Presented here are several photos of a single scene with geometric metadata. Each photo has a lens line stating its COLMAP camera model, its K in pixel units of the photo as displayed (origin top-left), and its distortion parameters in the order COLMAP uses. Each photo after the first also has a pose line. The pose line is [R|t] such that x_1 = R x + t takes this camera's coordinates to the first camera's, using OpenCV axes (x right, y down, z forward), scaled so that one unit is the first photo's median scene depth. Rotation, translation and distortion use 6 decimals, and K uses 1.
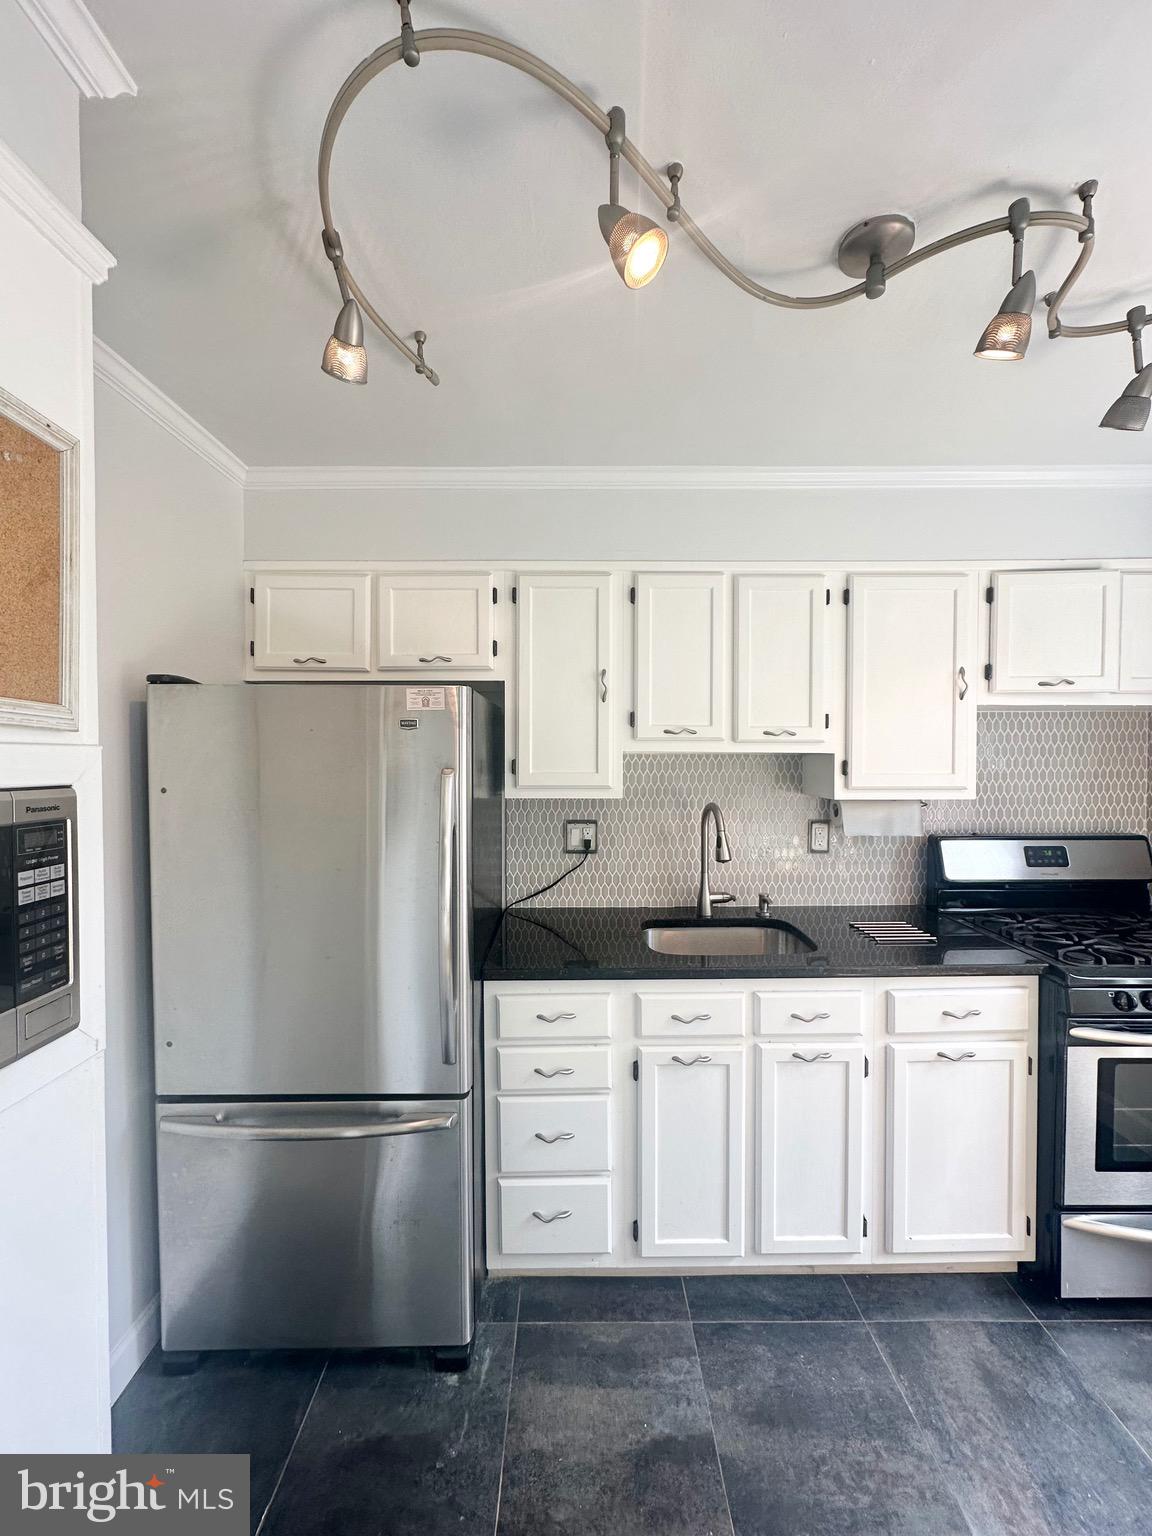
lens RADIAL K [[611.7, 0, 576.2], [0, 611.7, 767.9], [0, 0, 1]] dist [-0.002603, 0.000403]
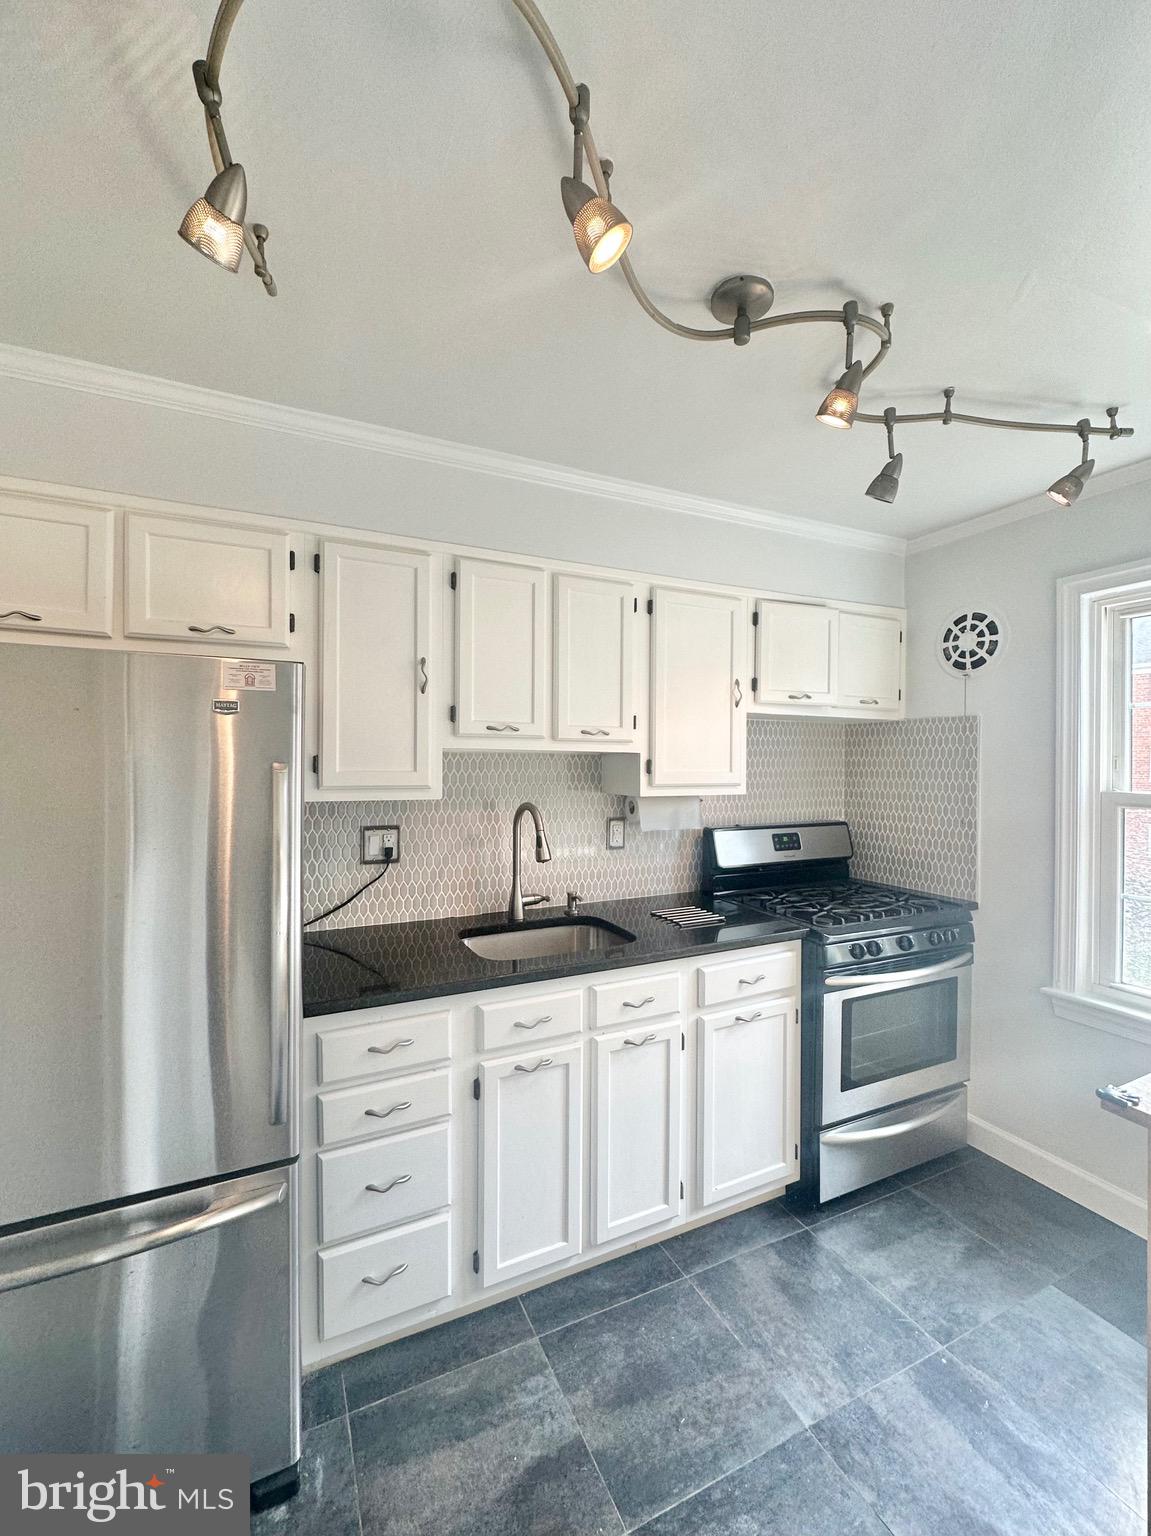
lens RADIAL K [[650.7, 0, 576.5], [0, 650.7, 768.0], [0, 0, 1]] dist [-0.002460, 0.000338]
pose [[0.902778, 0.001813, 0.430104, -0.193206], [0.002773, 0.999946, -0.010035, 0.015634], [-0.430099, 0.010252, 0.902724, 0.033707]]
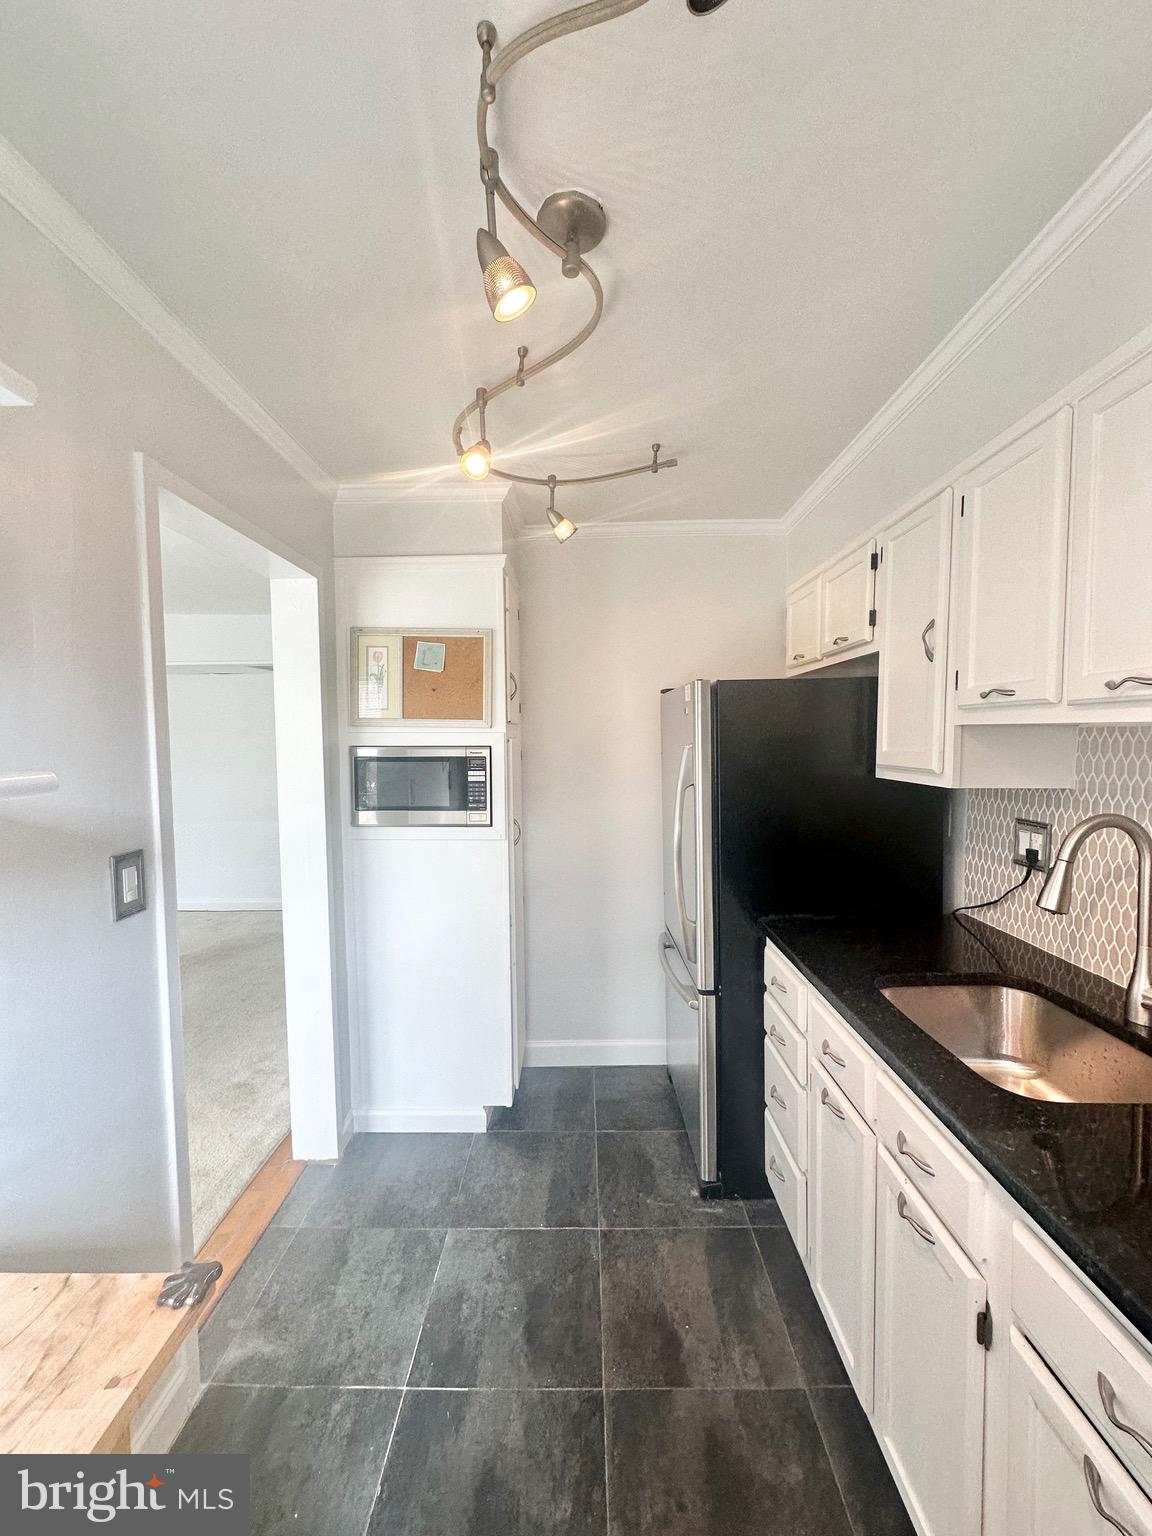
lens RADIAL K [[611.7, 0, 573.7], [0, 611.7, 767.0], [0, 0, 1]] dist [-0.002603, 0.000403]
pose [[-0.018942, 0.051304, -0.998503, 0.979907], [-0.008549, 0.998638, 0.051474, -0.012289], [0.999784, 0.009511, -0.018477, 0.657120]]
